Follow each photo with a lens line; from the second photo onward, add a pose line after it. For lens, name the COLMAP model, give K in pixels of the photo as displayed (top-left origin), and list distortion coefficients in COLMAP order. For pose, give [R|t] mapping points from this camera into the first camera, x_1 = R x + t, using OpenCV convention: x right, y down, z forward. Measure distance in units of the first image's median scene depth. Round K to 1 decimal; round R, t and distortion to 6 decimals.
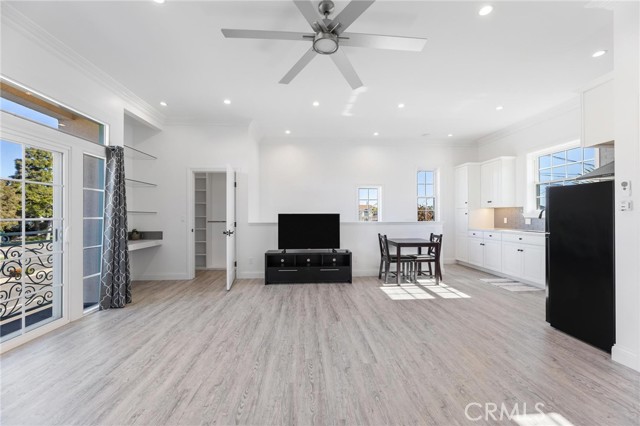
lens RADIAL K [[256.0, 0, 319.4], [0, 256.0, 215.8], [0, 0, 1]] dist [0.000280, -0.000166]
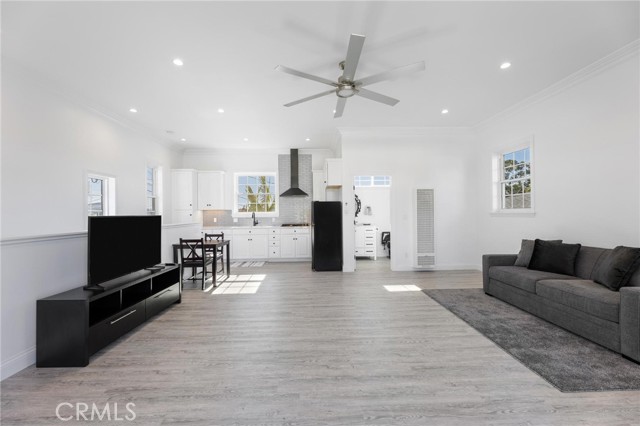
lens RADIAL K [[256.0, 0, 321.4], [0, 256.0, 212.8], [0, 0, 1]] dist [0.000280, -0.000166]
pose [[0.023483, 0.007455, 0.999696, -0.746847], [0.009285, 0.999927, -0.007675, -0.005105], [-0.999681, 0.009463, 0.023412, 0.611450]]
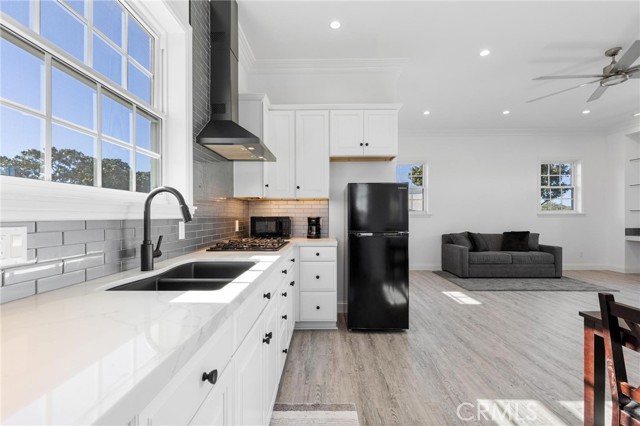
lens RADIAL K [[297.8, 0, 321.2], [0, 297.8, 217.5], [0, 0, 1]] dist [-0.003049, -0.000577]
pose [[-0.997531, 0.007541, 0.069827, 0.777495], [0.007493, 0.999971, -0.000948, 0.008329], [-0.069832, -0.000422, -0.997559, 1.445479]]
